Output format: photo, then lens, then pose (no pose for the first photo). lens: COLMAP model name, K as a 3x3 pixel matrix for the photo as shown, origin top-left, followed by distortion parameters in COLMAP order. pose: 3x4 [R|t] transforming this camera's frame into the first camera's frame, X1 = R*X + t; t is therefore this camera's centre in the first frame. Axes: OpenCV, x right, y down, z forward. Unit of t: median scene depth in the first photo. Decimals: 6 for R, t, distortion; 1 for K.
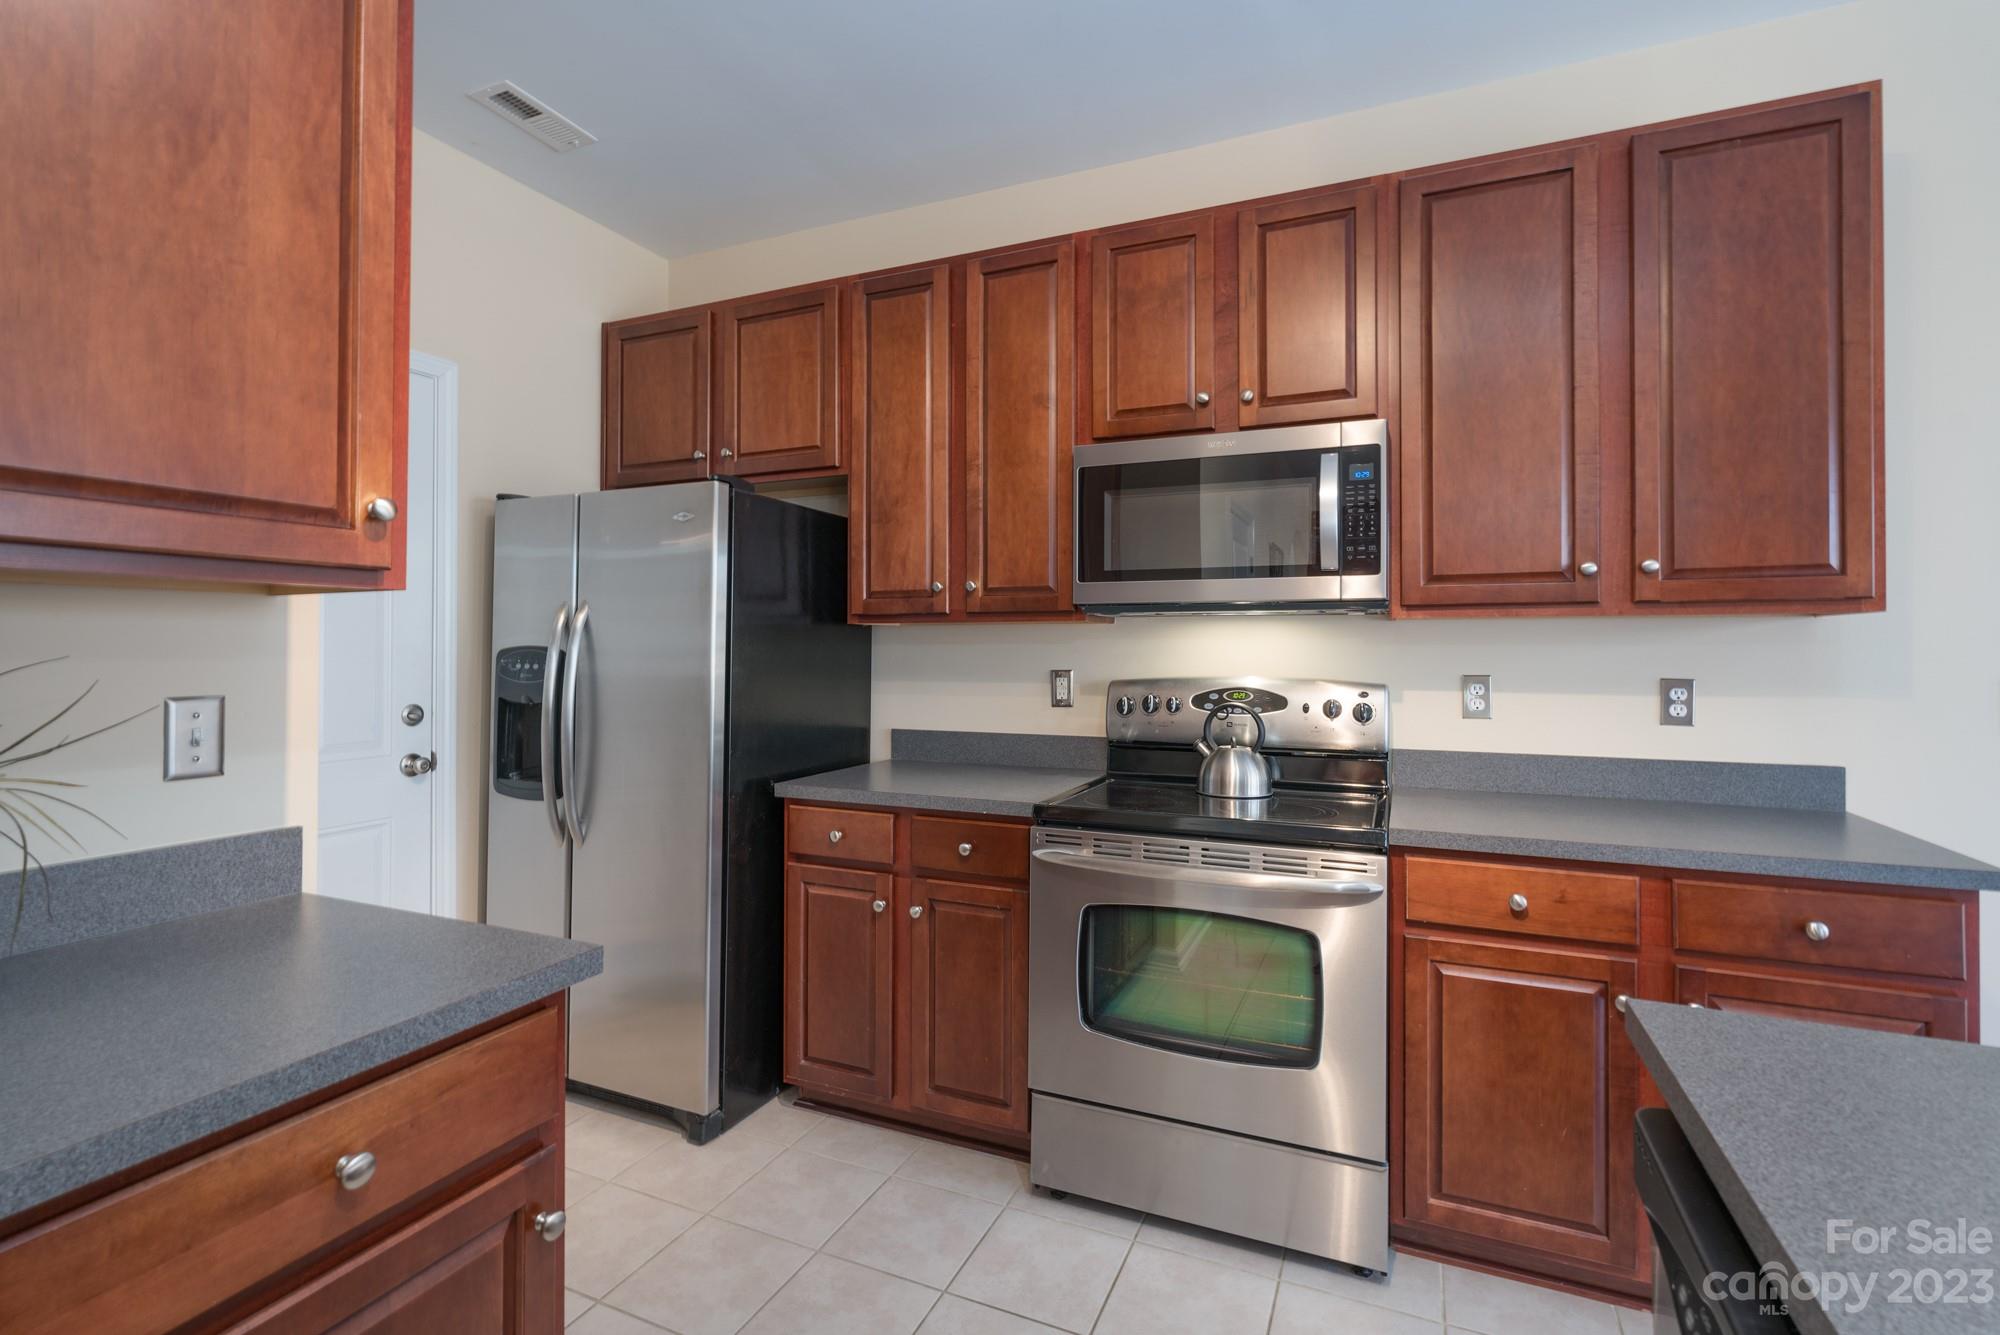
lens RADIAL K [[903.7, 0, 1002.4], [0, 903.7, 635.9], [0, 0, 1]] dist [-0.003480, -0.000244]
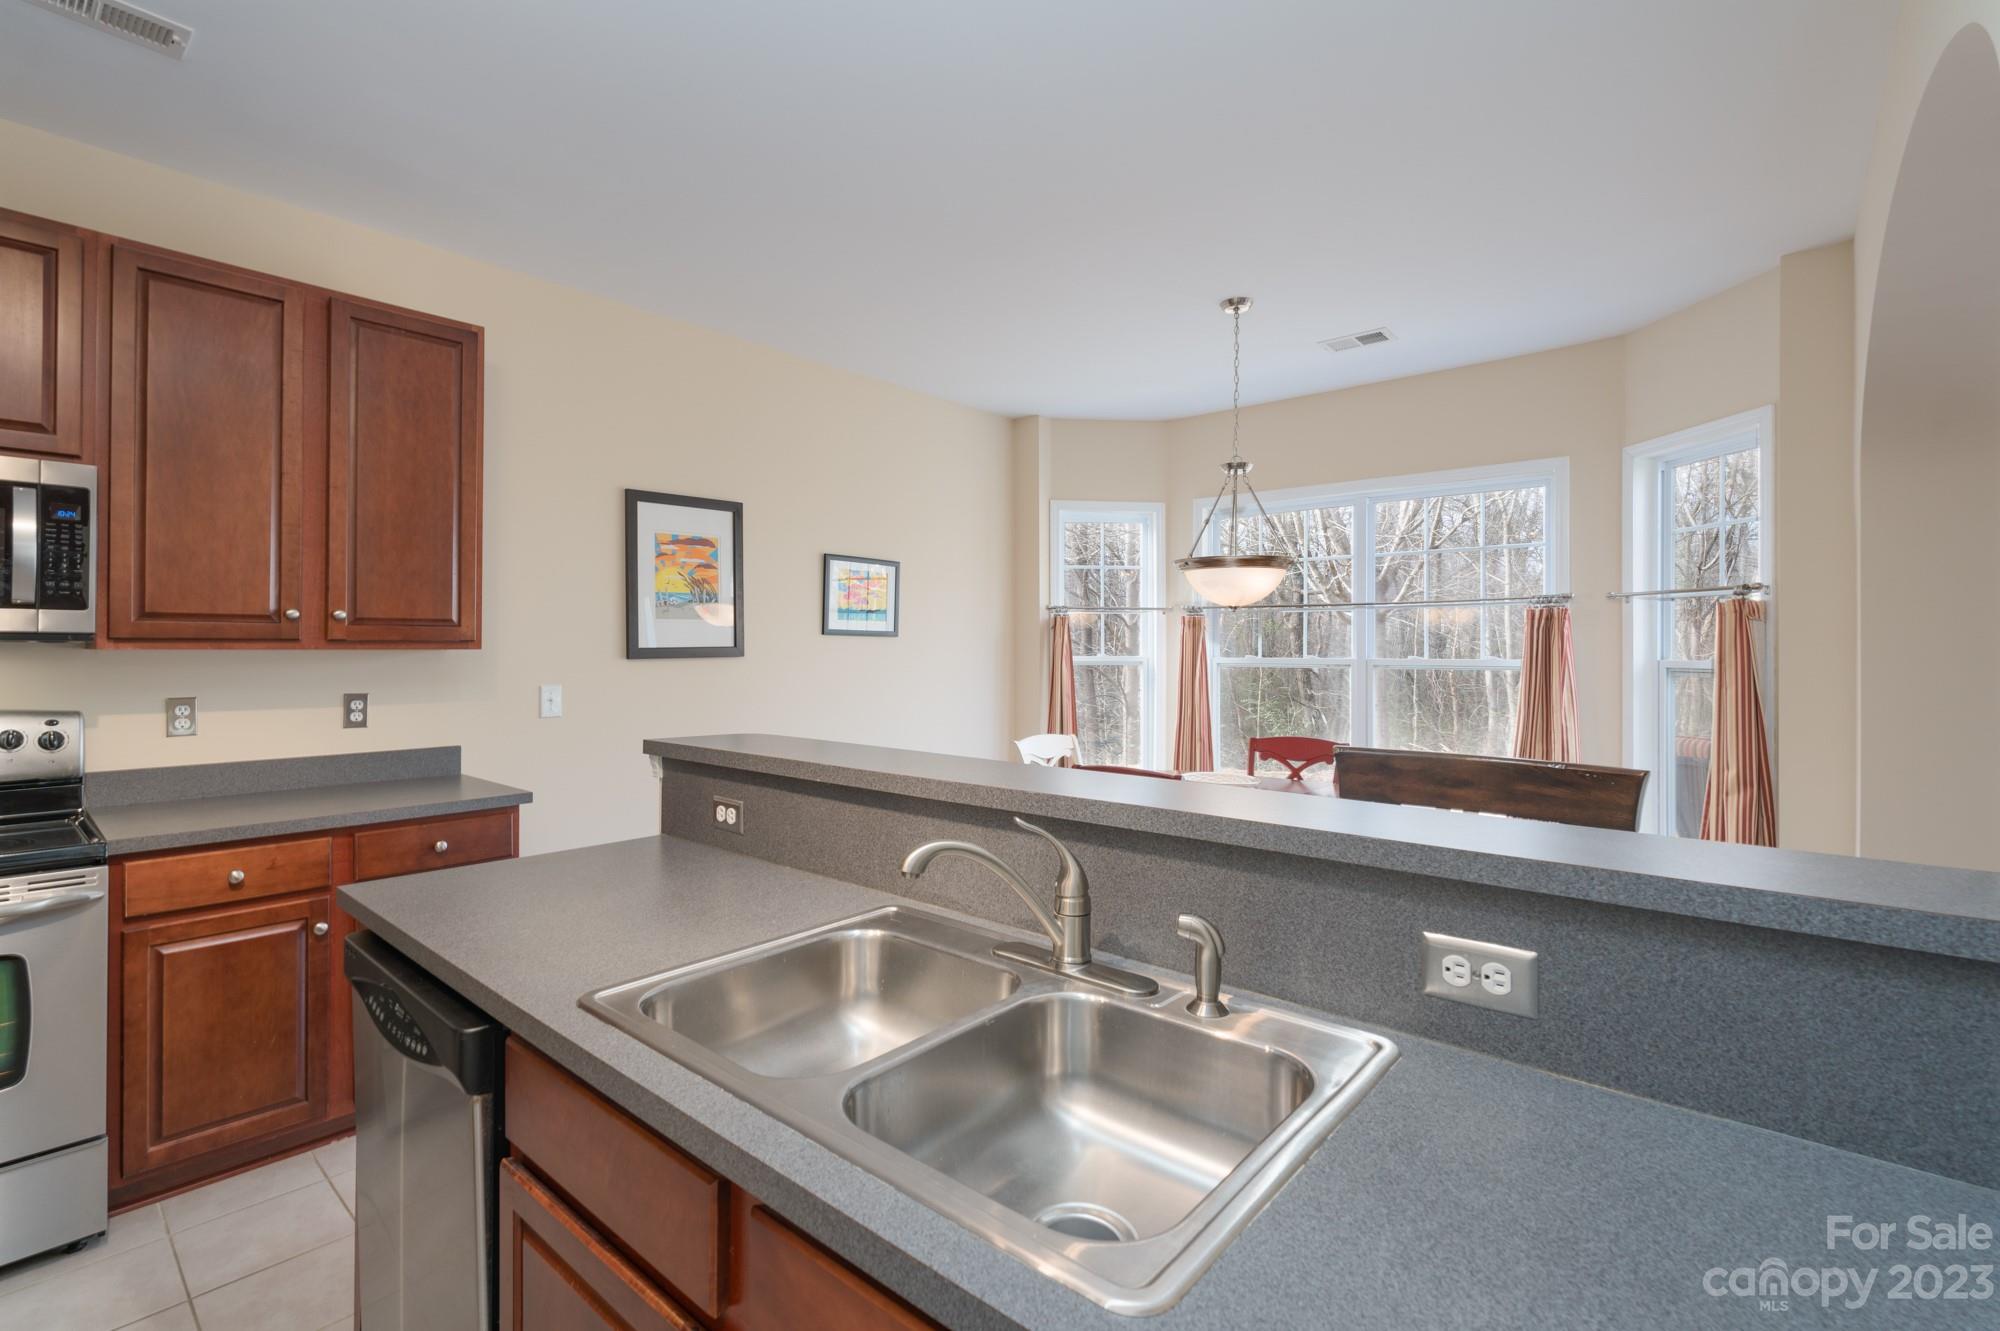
lens RADIAL K [[903.7, 0, 1002.0], [0, 903.7, 647.2], [0, 0, 1]] dist [-0.003480, -0.000244]
pose [[0.291844, 0.001279, 0.956465, -0.302136], [-0.013878, 0.999899, 0.002897, -0.044643], [-0.956365, -0.014120, 0.291833, -0.369002]]
